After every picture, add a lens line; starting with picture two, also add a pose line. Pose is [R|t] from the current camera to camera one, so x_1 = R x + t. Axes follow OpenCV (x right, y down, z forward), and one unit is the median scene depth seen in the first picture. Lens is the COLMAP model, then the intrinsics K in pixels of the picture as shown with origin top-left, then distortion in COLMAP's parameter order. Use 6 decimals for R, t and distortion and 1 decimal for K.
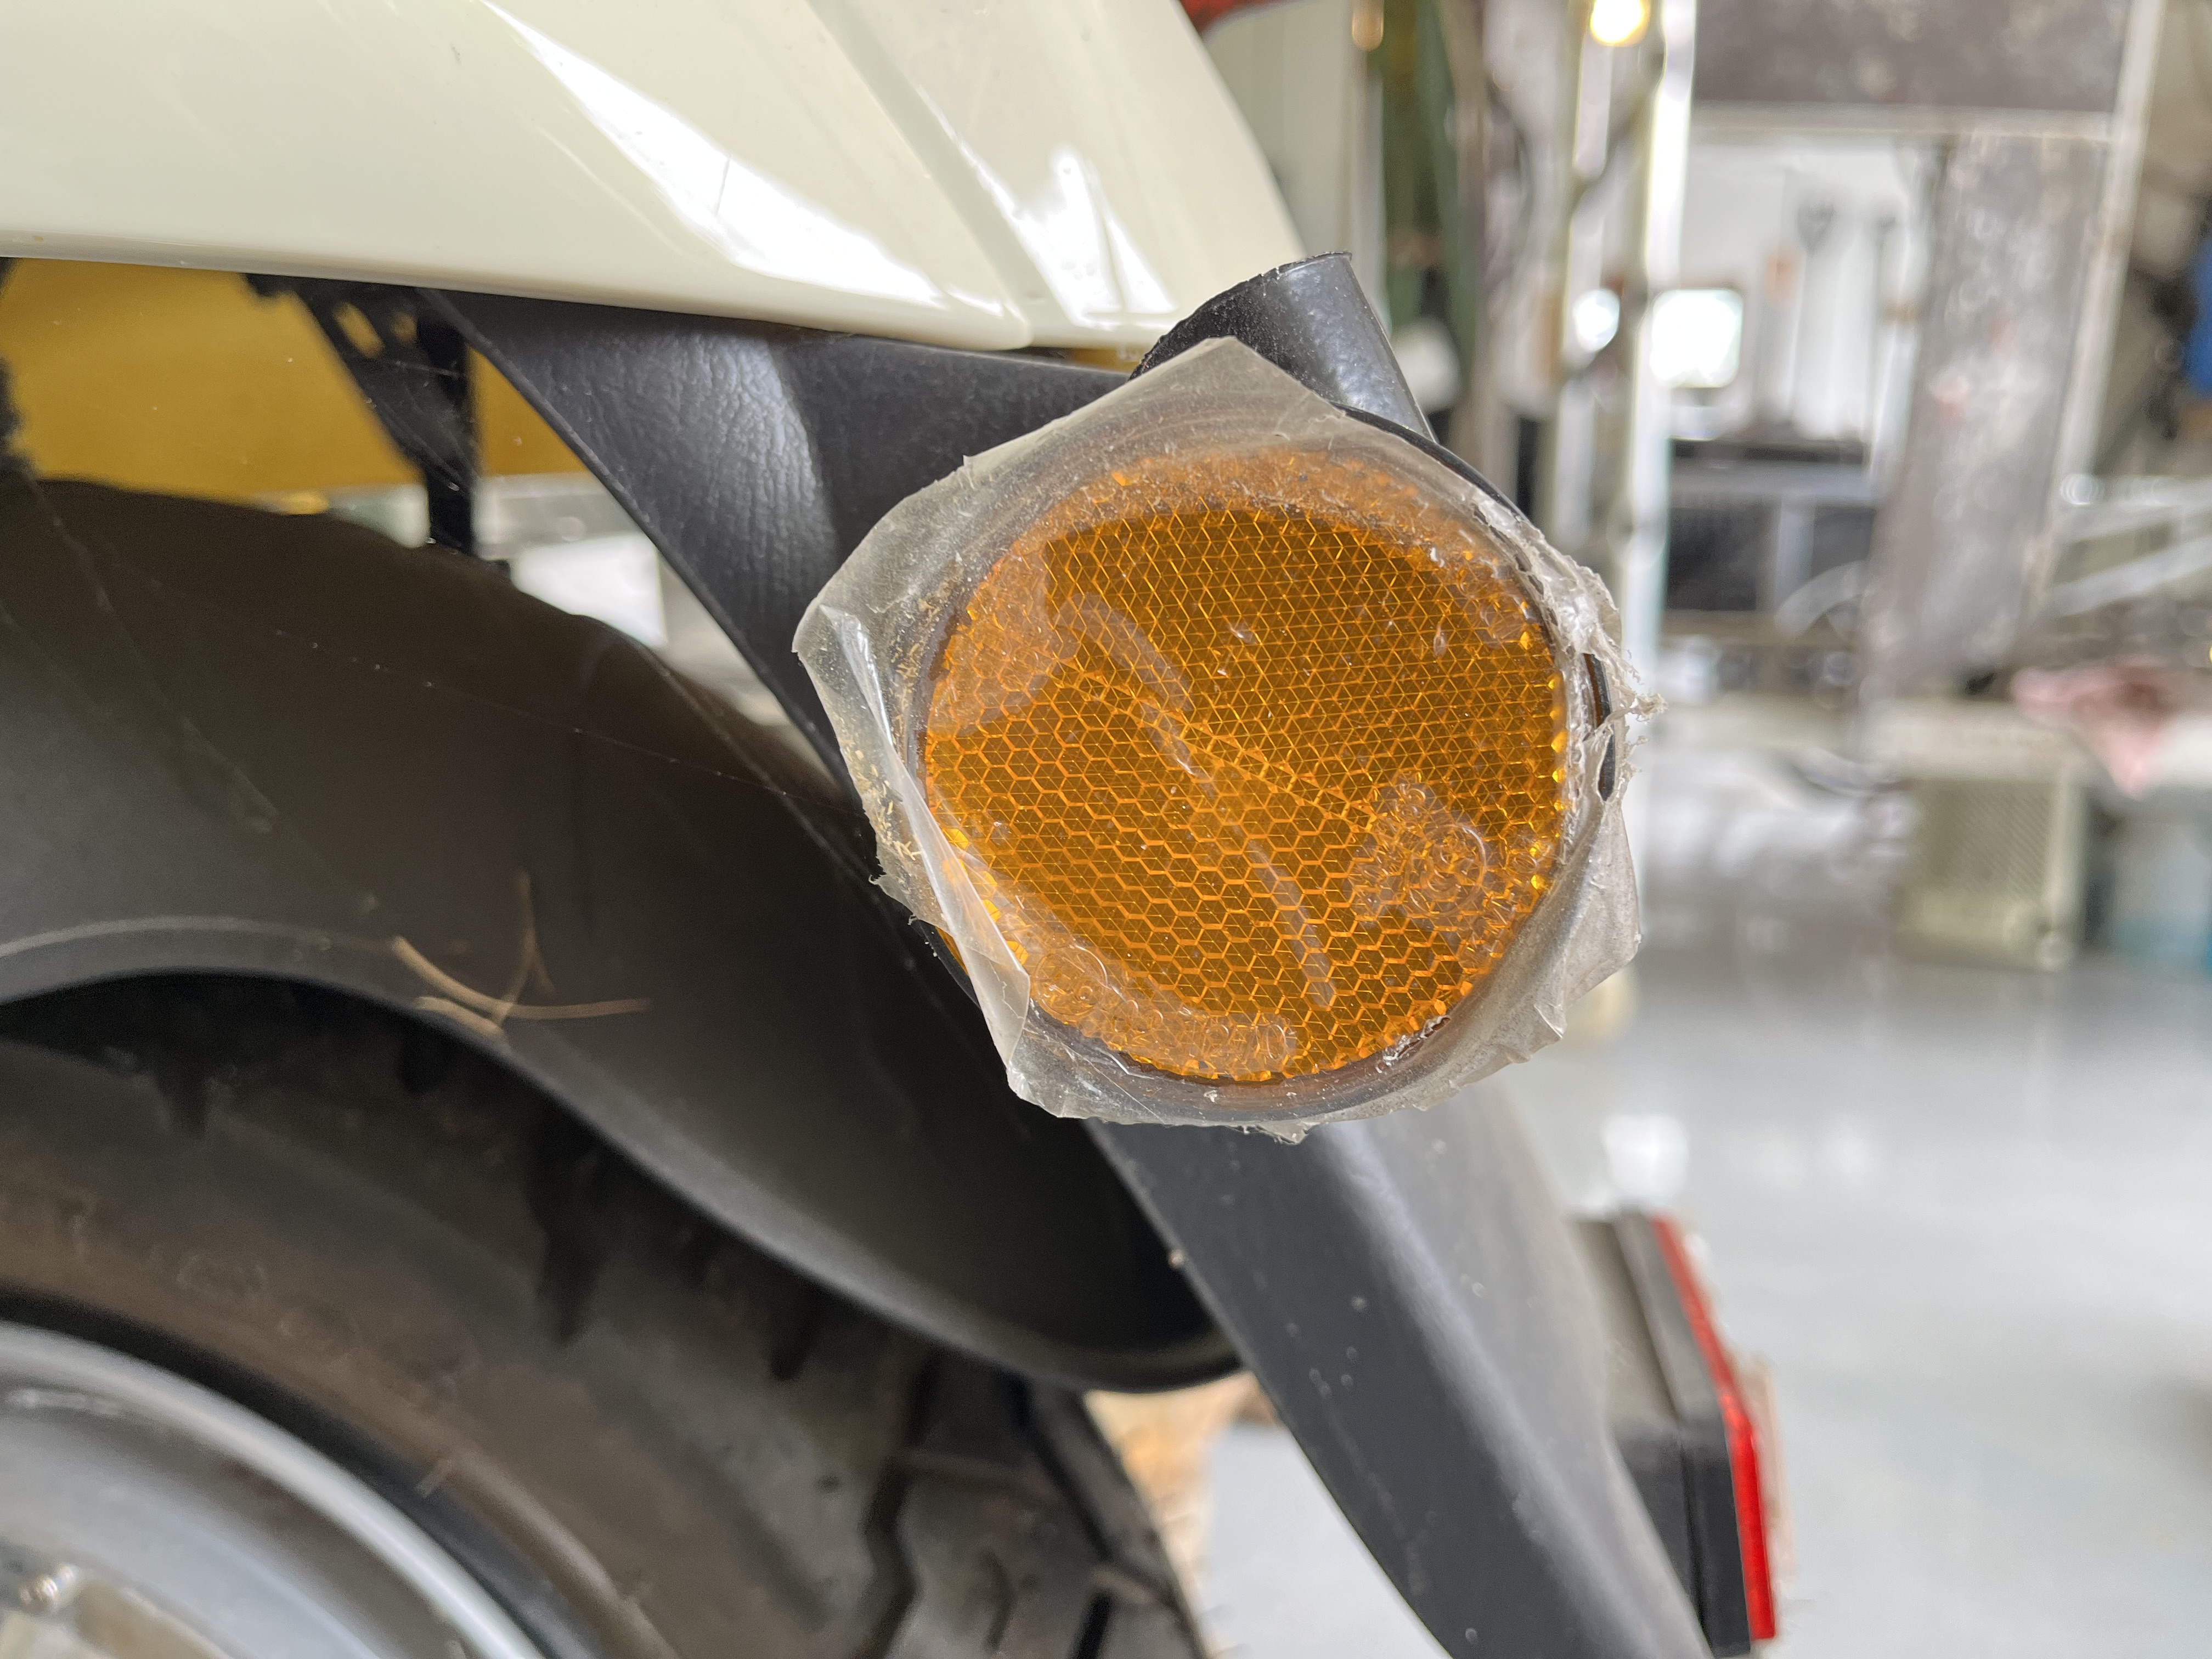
lens RADIAL K [[1672.9, 0, 1104.7], [0, 1672.9, 761.1], [0, 0, 1]] dist [0.006981, 0.002721]
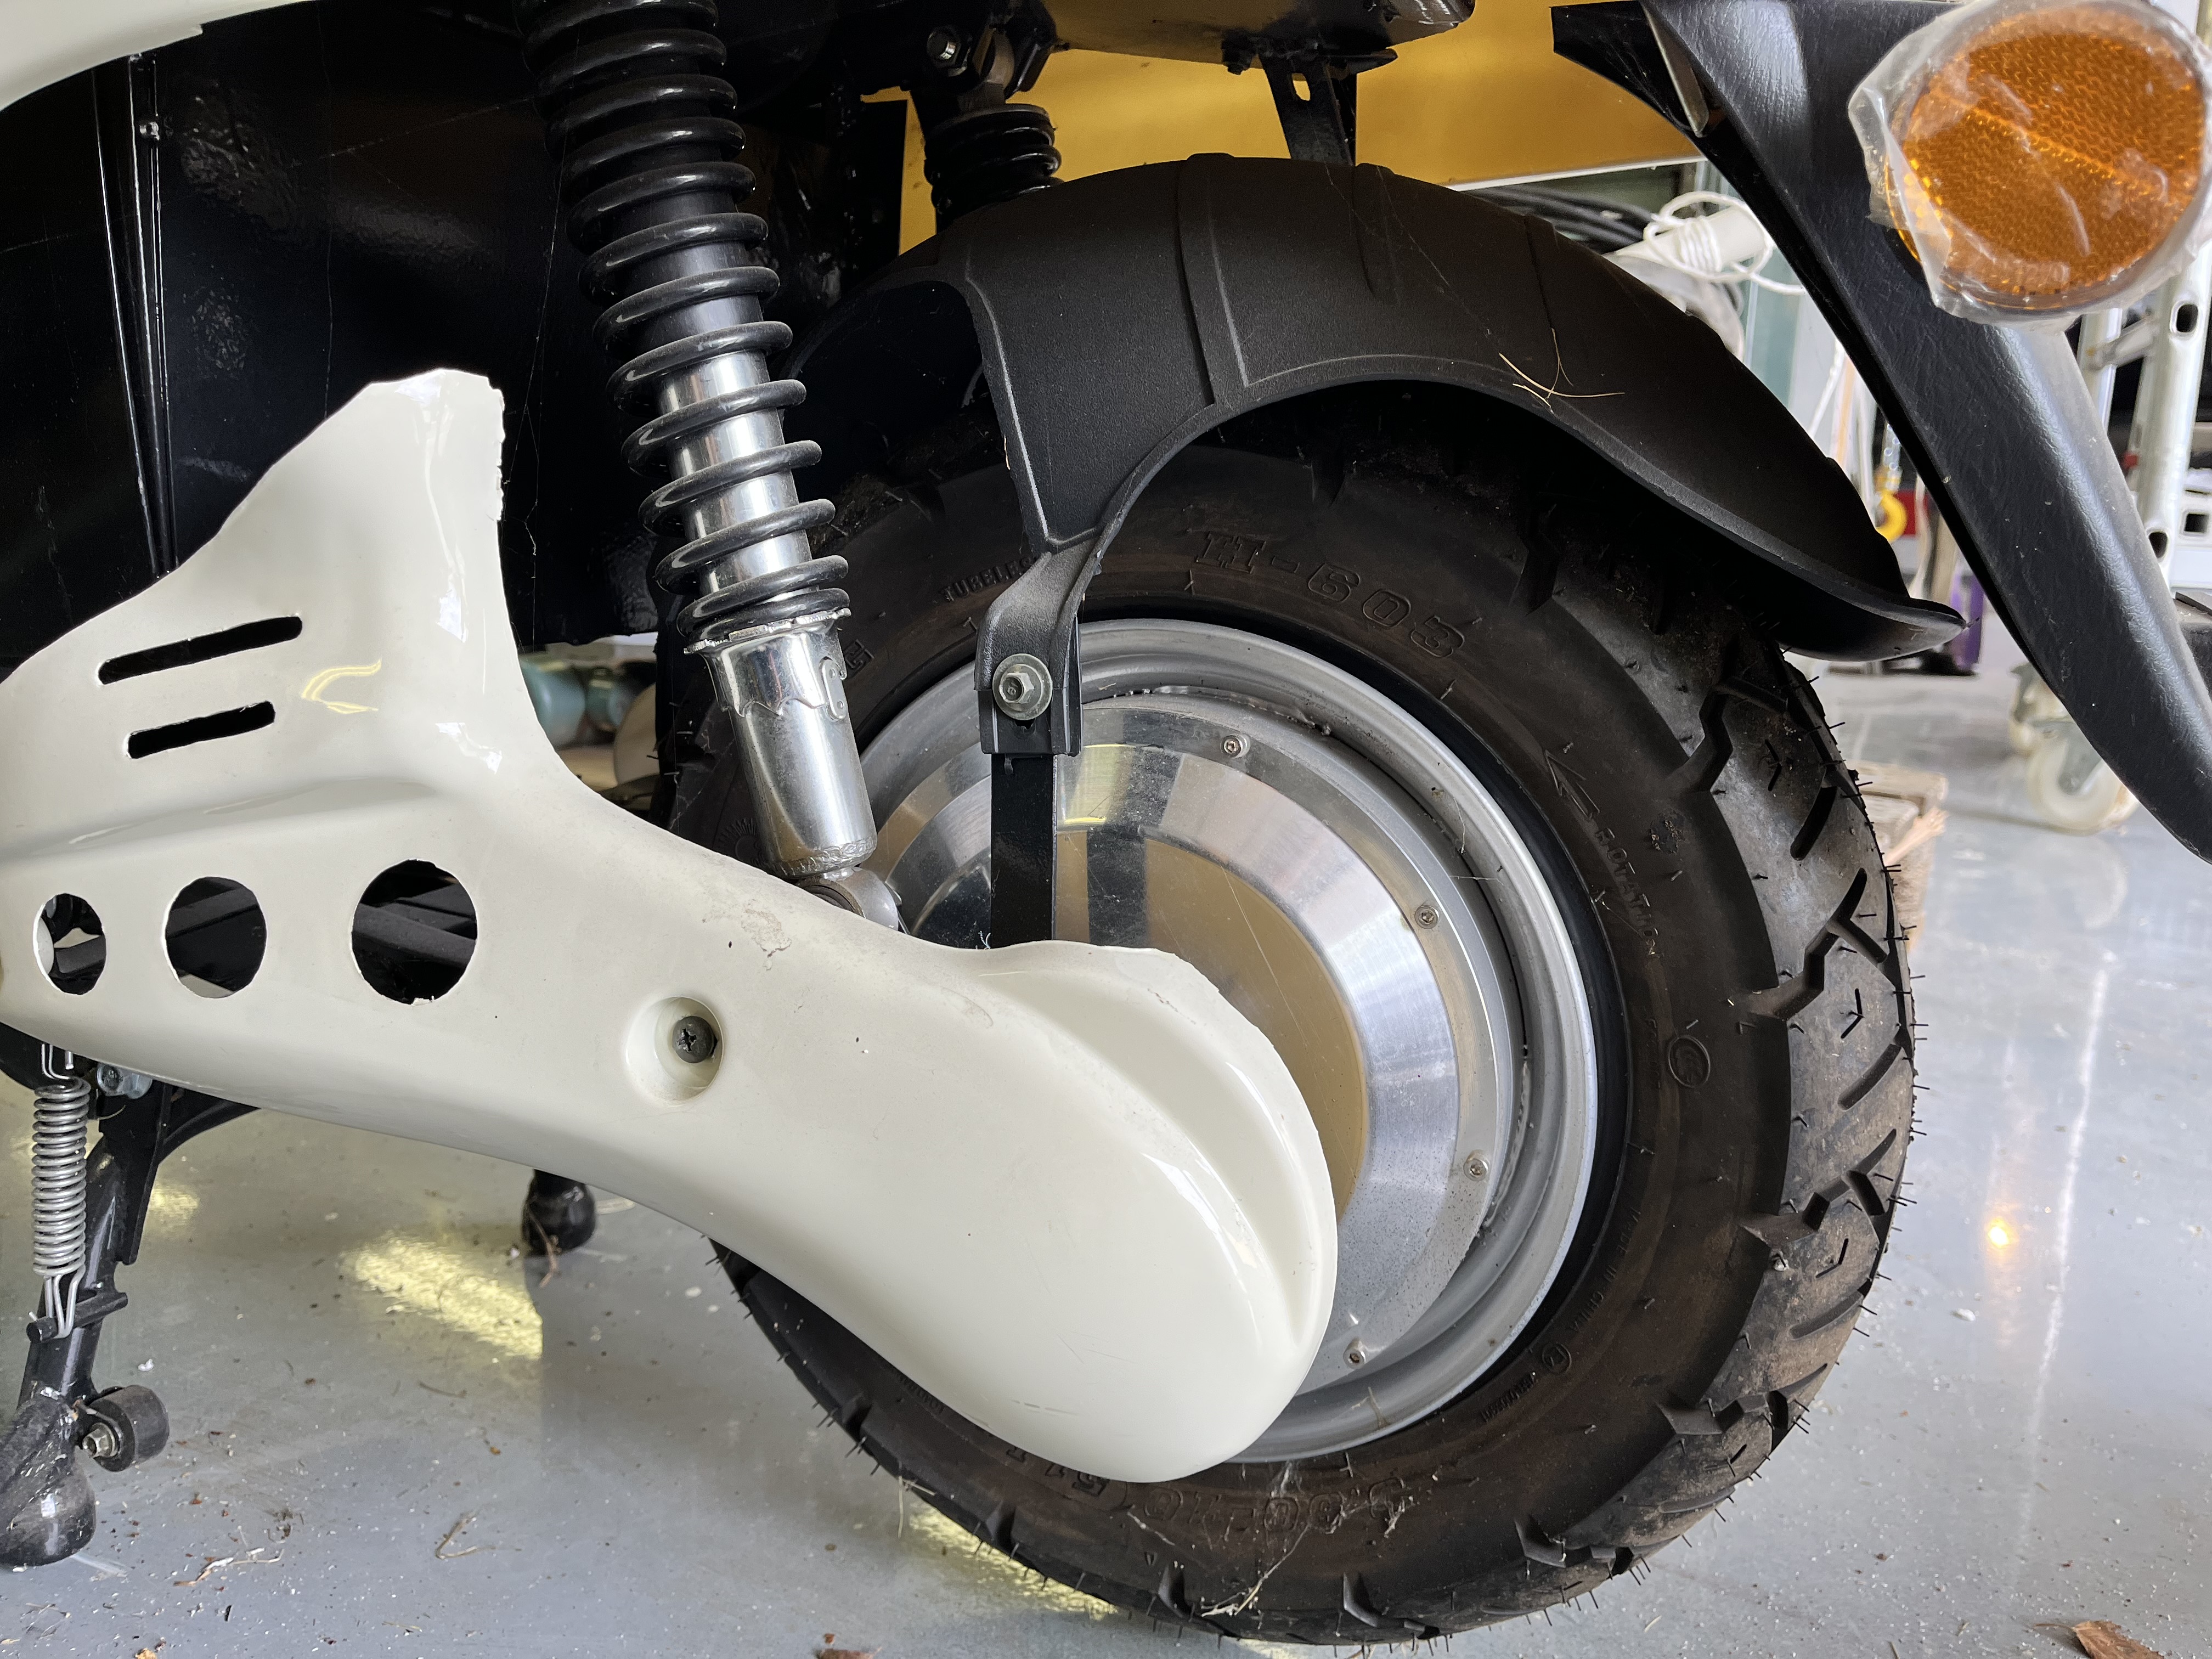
lens RADIAL K [[1690.4, 0, 1096.4], [0, 1690.4, 825.9], [0, 0, 1]] dist [0.052309, -0.086556]
pose [[0.975072, 0.039041, -0.218425, -0.645222], [-0.020402, 0.996004, 0.086945, 0.742659], [0.220947, -0.080321, 0.971973, -1.622053]]
